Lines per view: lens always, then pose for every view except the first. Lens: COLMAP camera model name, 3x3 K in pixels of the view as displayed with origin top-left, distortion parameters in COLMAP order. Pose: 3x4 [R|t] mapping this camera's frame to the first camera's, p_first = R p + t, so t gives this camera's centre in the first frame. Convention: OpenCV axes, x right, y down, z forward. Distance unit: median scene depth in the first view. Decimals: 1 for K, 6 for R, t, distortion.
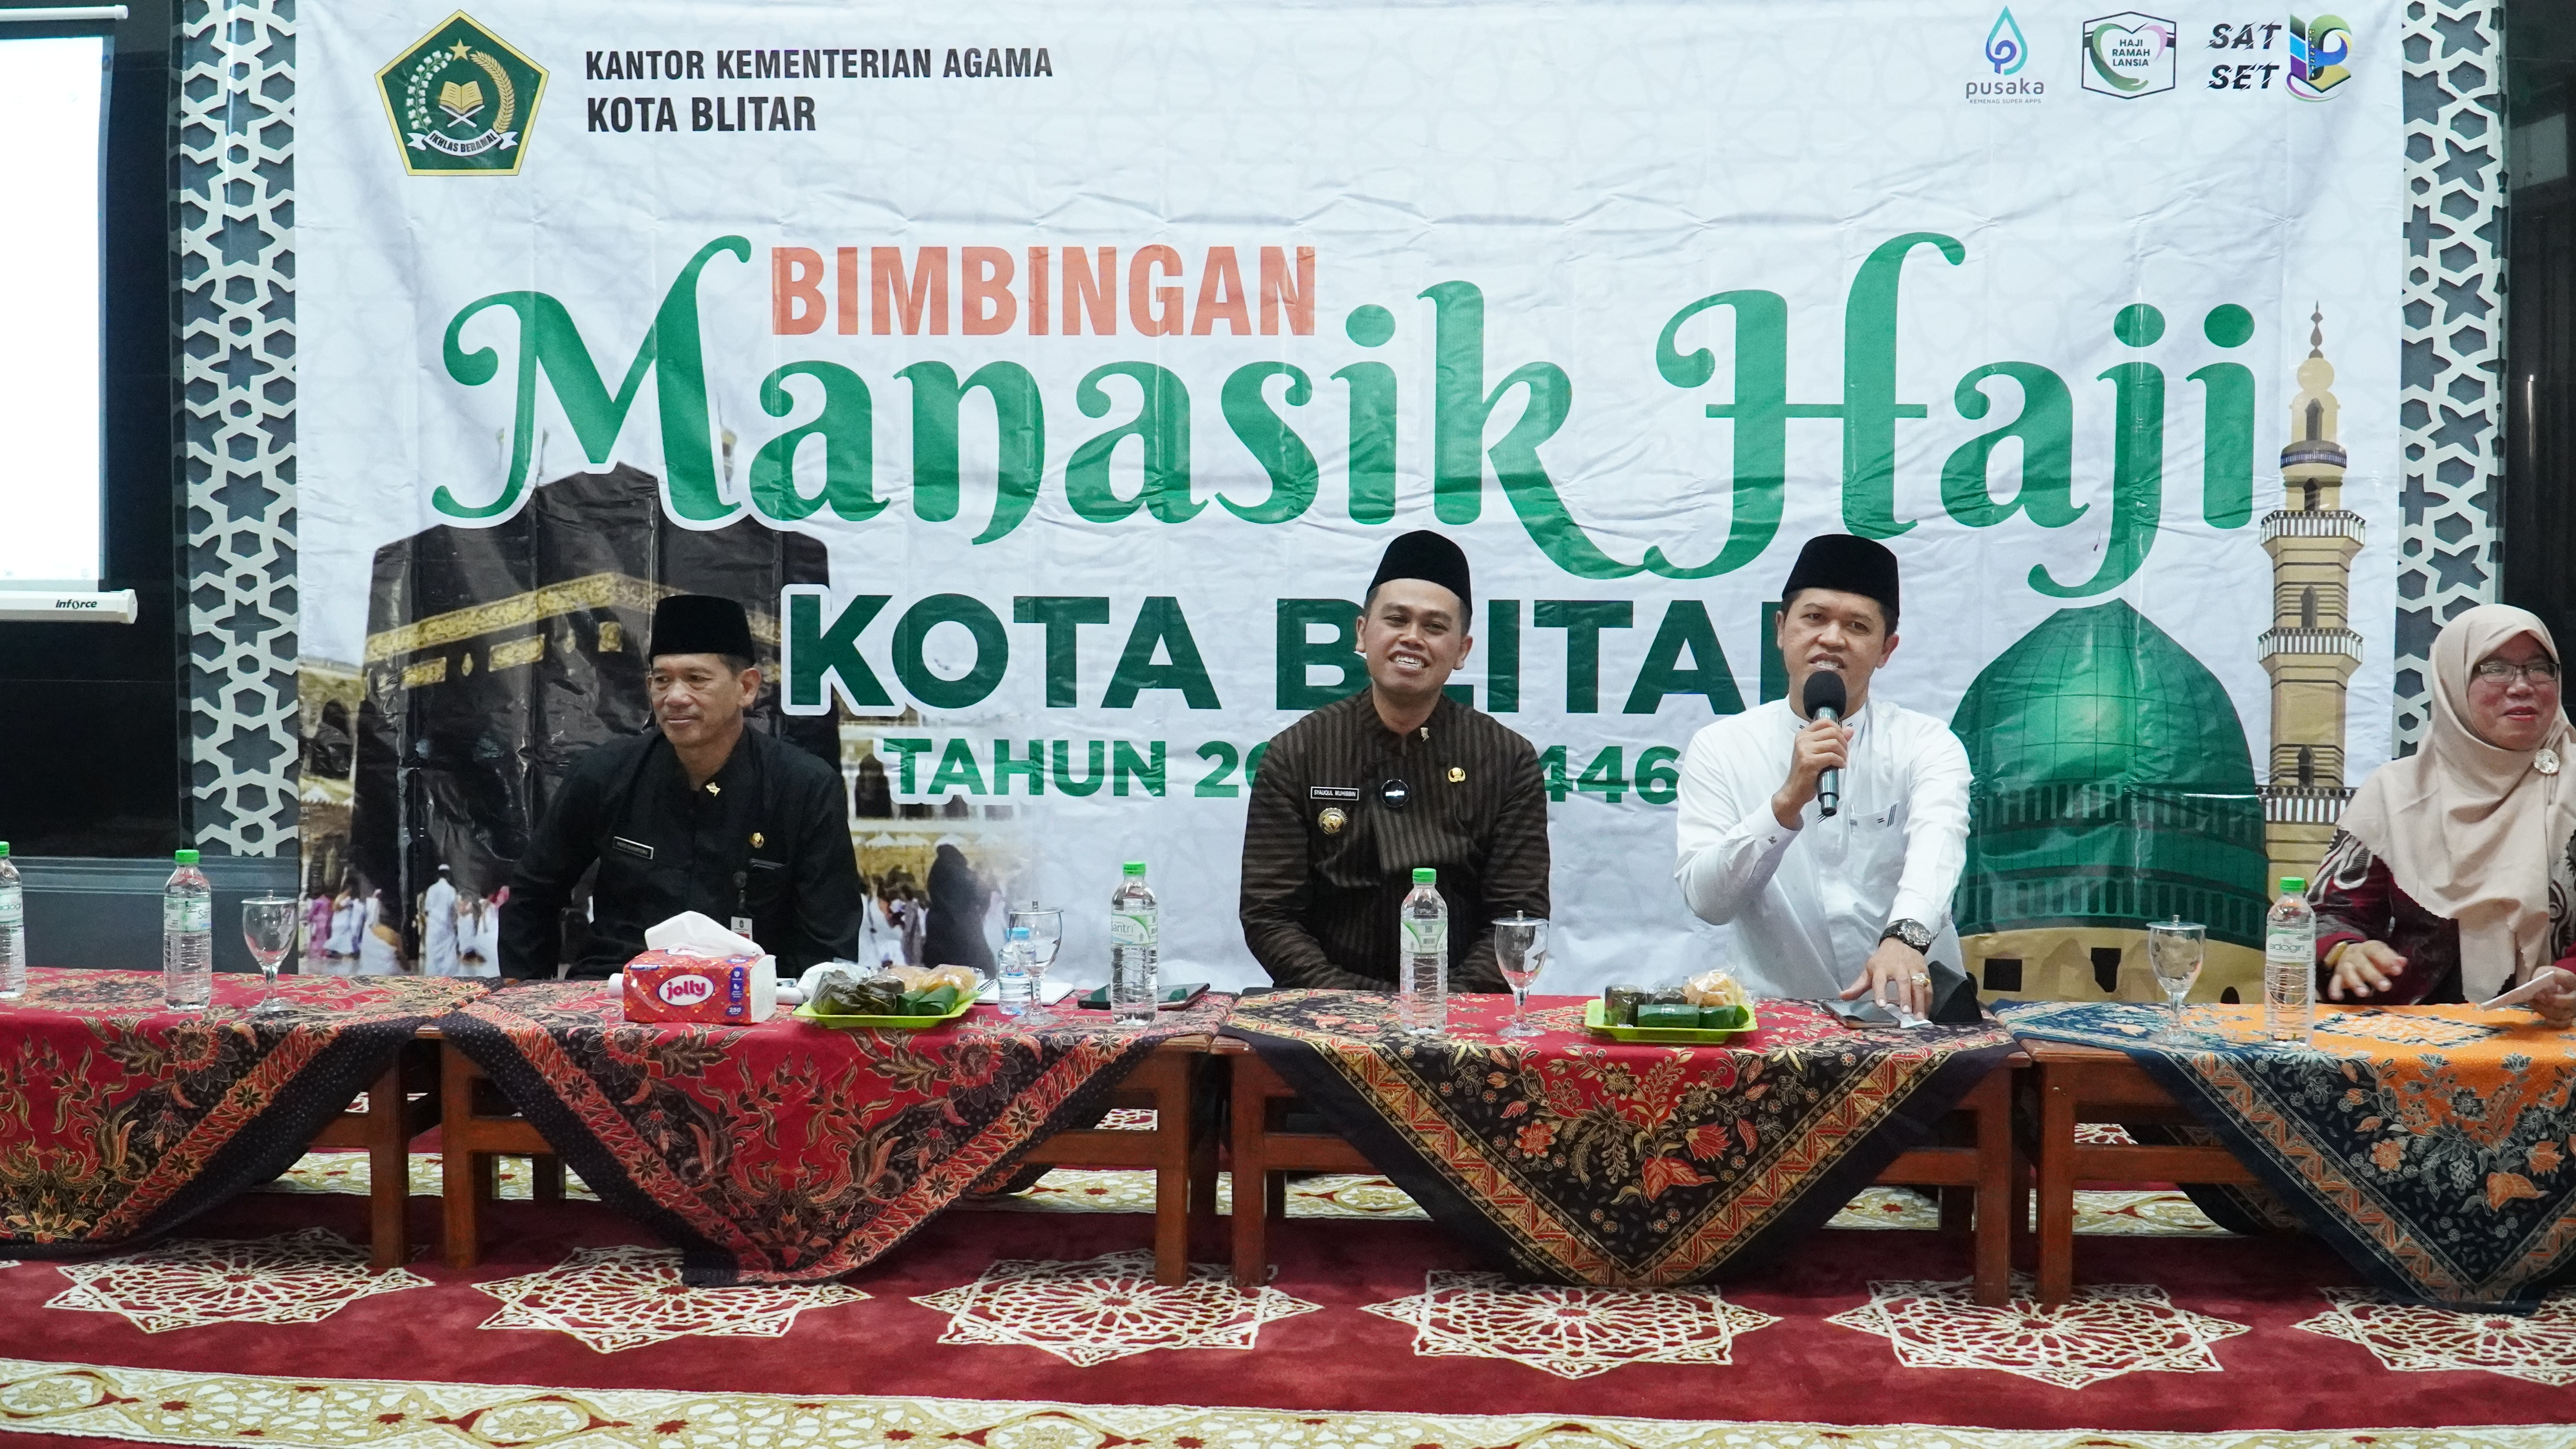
lens RADIAL K [[2895.1, 0, 1288.0], [0, 2895.1, 724.5], [0, 0, 1]] dist [0.006331, -0.660395]
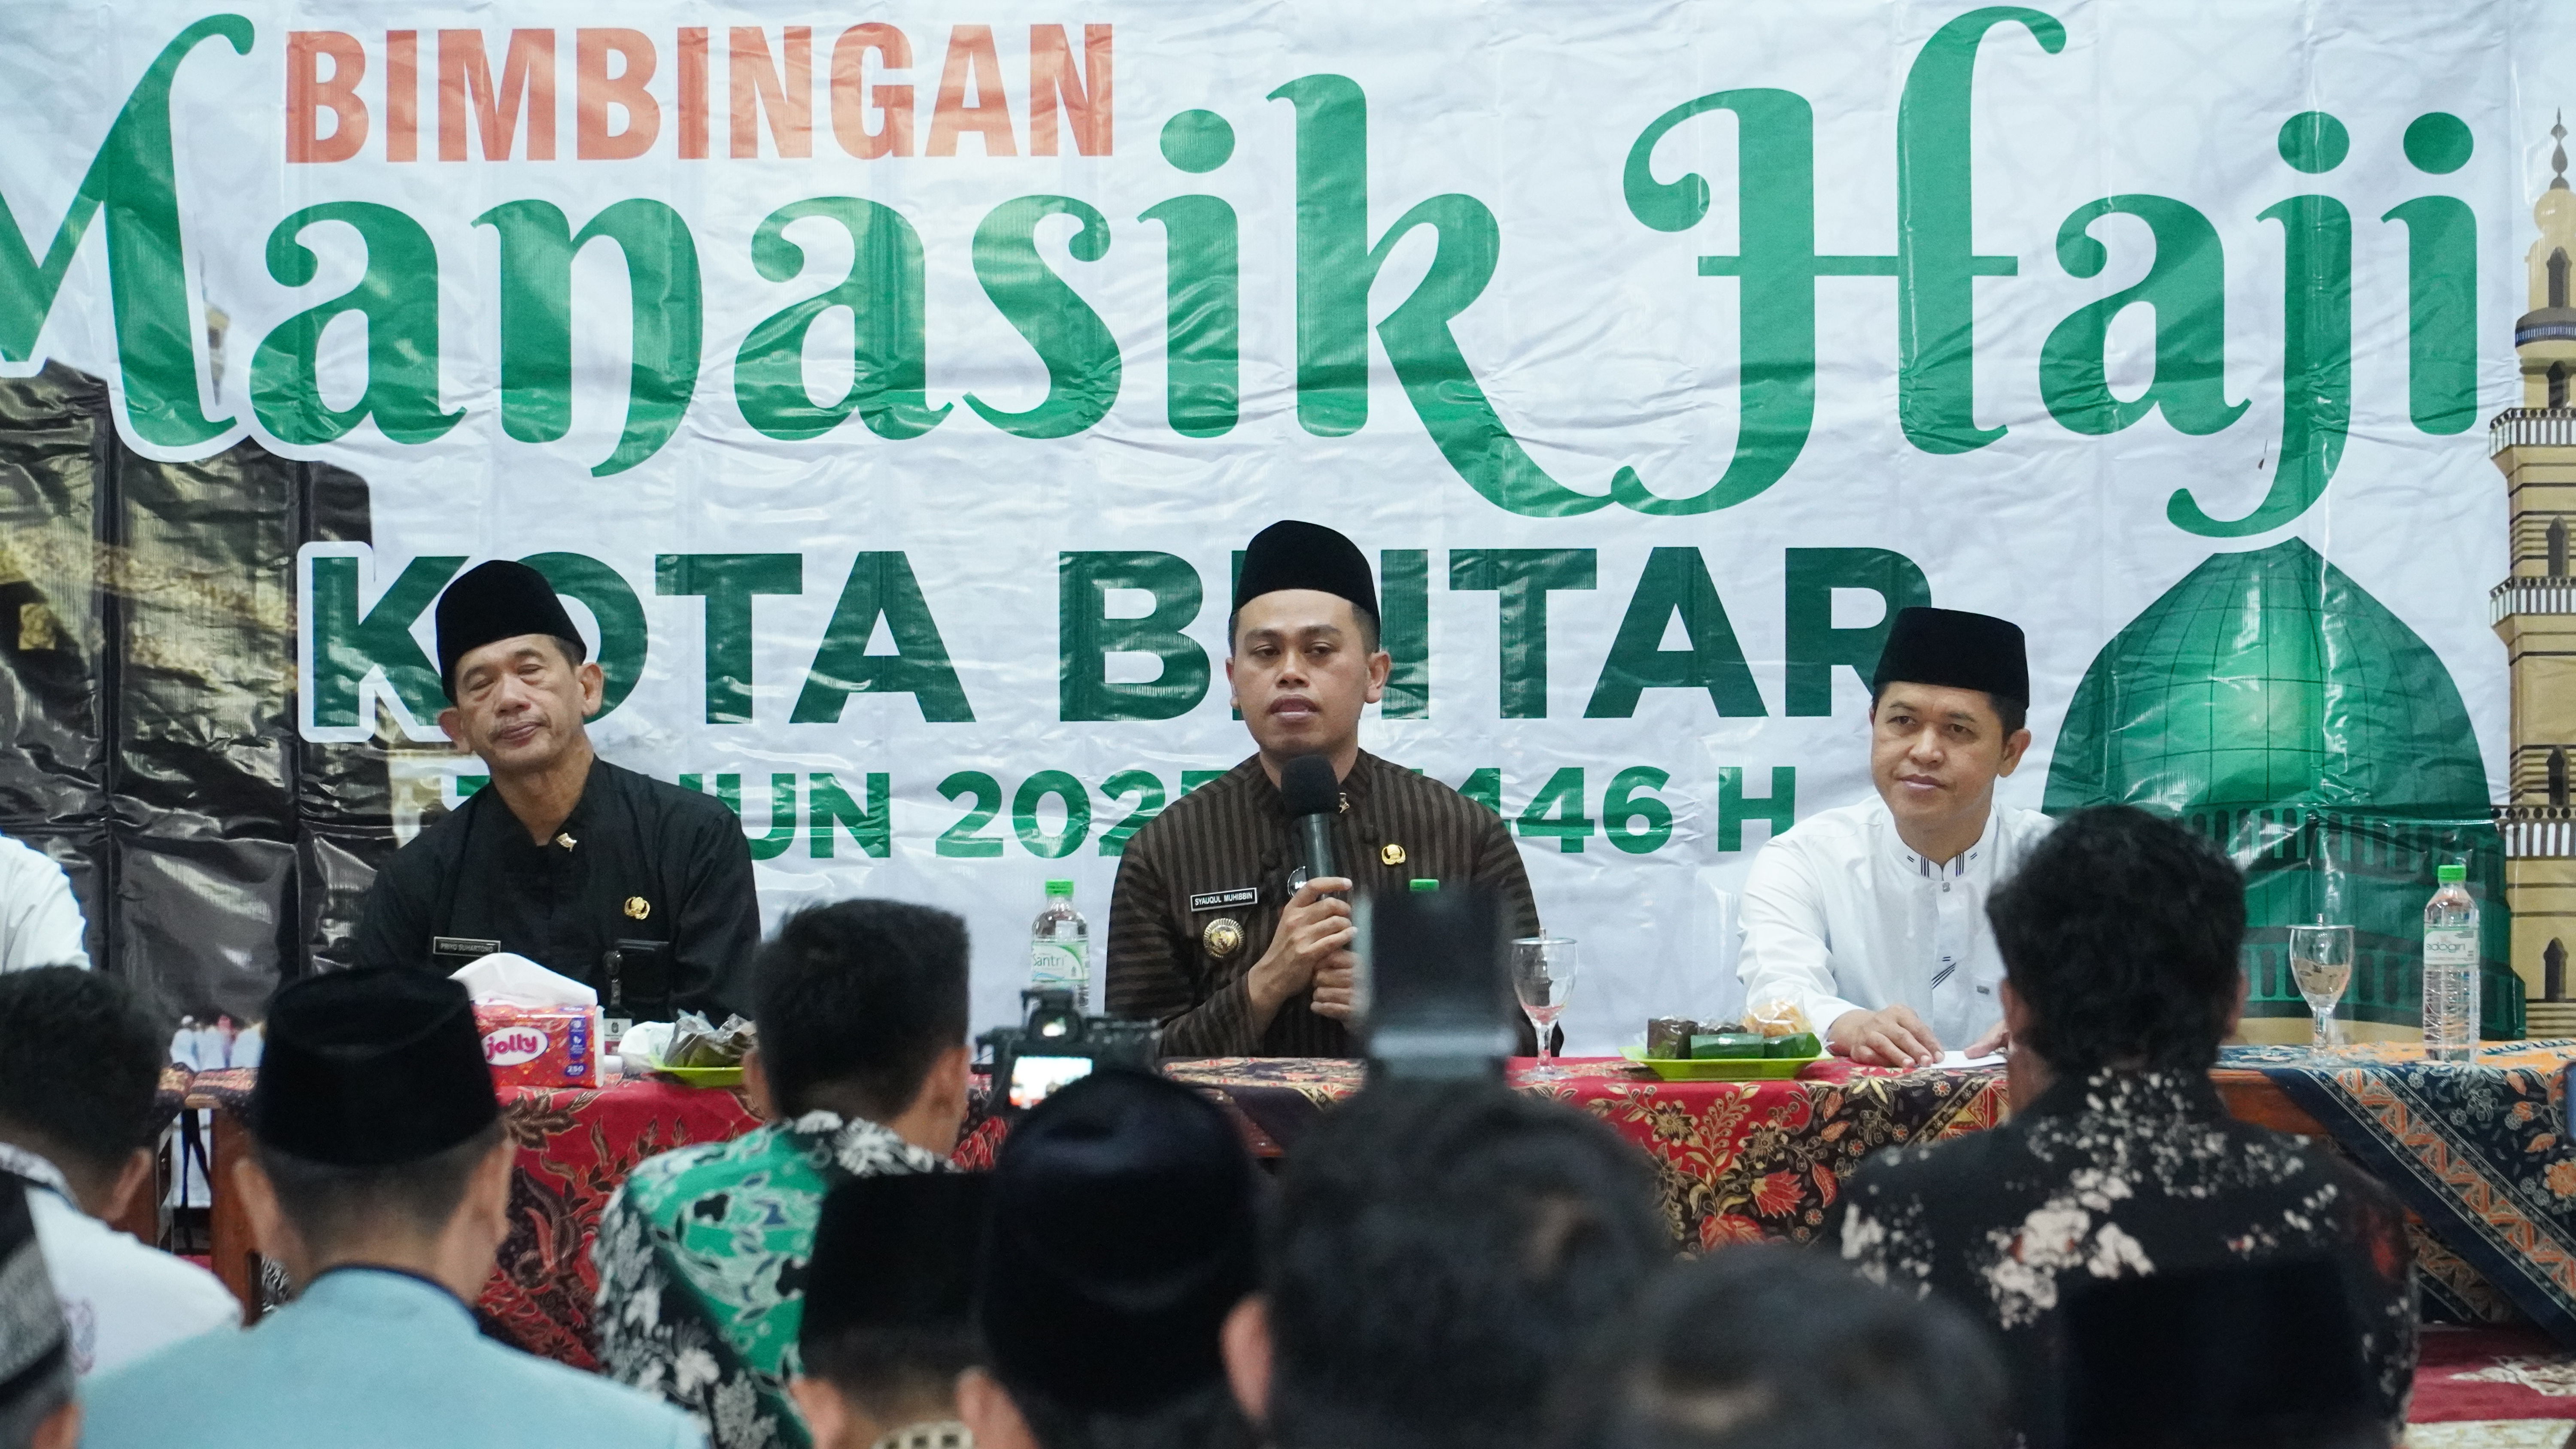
lens RADIAL K [[10647.3, 0, 1288.0], [0, 10647.3, 724.5], [0, 0, 1]] dist [-1.588777, 3.653470]
pose [[0.989195, -0.014772, 0.145858, -0.308560], [0.019261, 0.999382, -0.029417, 0.068439], [-0.145333, 0.031908, 0.988868, -1.408785]]
